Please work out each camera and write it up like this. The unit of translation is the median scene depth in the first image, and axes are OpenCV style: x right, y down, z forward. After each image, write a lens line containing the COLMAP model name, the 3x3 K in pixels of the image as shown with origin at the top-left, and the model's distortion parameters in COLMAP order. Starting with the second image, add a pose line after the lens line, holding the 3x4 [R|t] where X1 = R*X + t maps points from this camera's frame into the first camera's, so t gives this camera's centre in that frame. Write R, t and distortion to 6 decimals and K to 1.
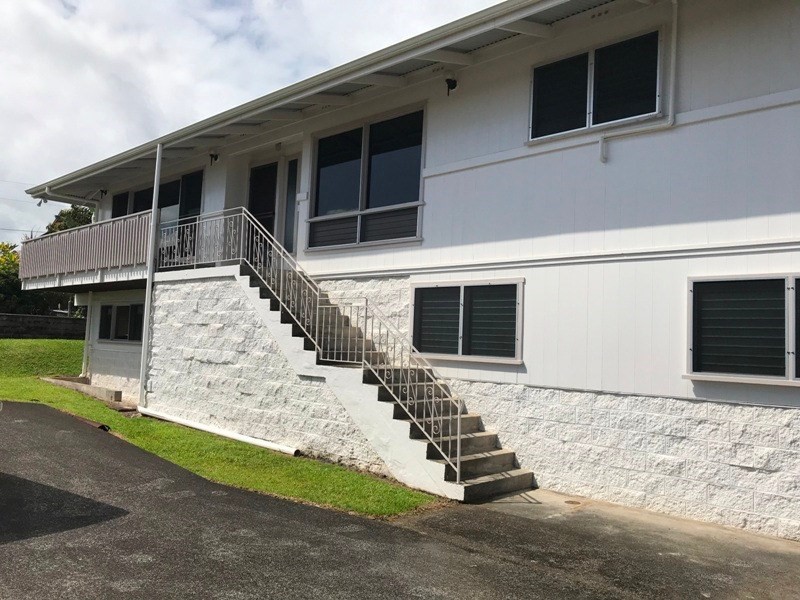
lens RADIAL K [[649.7, 0, 400.0], [0, 649.7, 300.0], [0, 0, 1]] dist [0.052240, -0.062725]
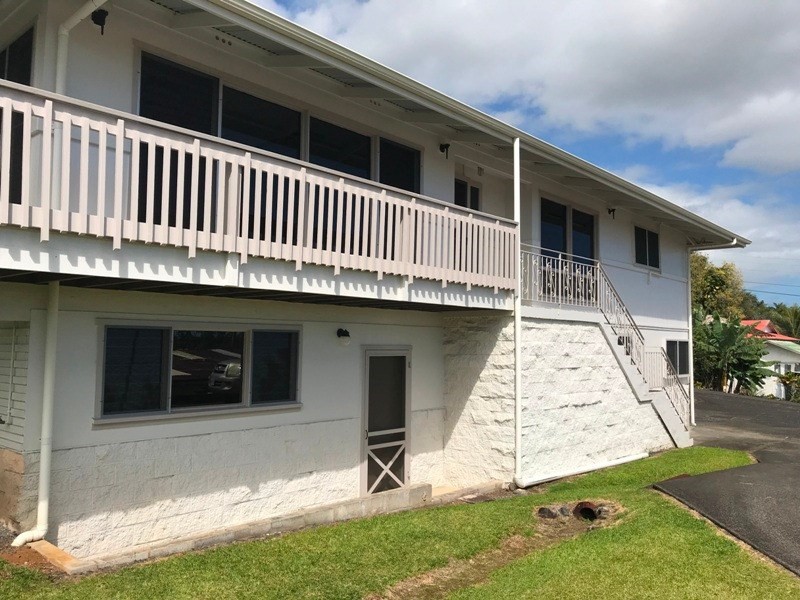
lens RADIAL K [[649.7, 0, 400.0], [0, 649.7, 300.0], [0, 0, 1]] dist [0.052240, -0.062725]
pose [[-0.025942, 0.030453, 0.999199, -2.000876], [-0.080429, 0.996232, -0.032450, -0.018911], [-0.996423, -0.081207, -0.023395, 2.016342]]
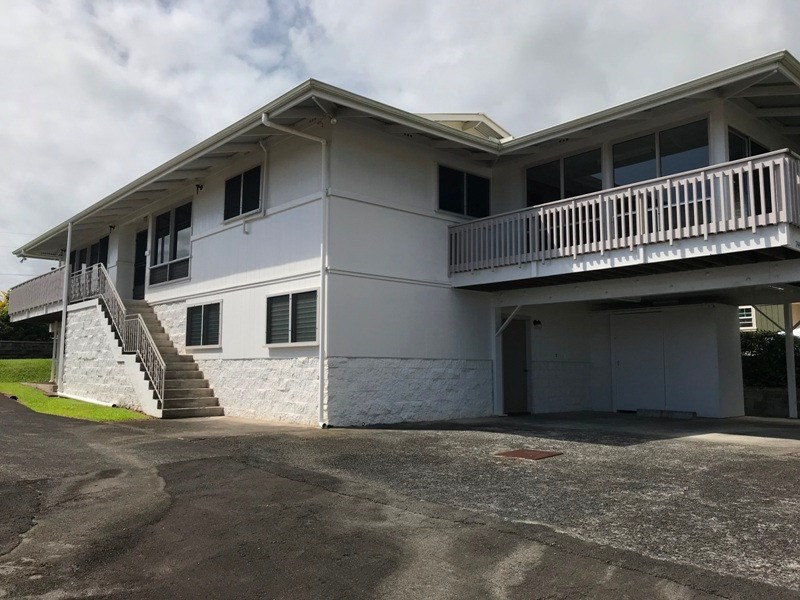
lens RADIAL K [[649.7, 0, 400.0], [0, 649.7, 300.0], [0, 0, 1]] dist [0.052240, -0.062725]
pose [[0.994874, -0.046652, -0.089720, 0.960688], [0.043453, 0.998359, -0.037290, 0.065000], [0.091313, 0.033201, 0.995269, -0.834220]]
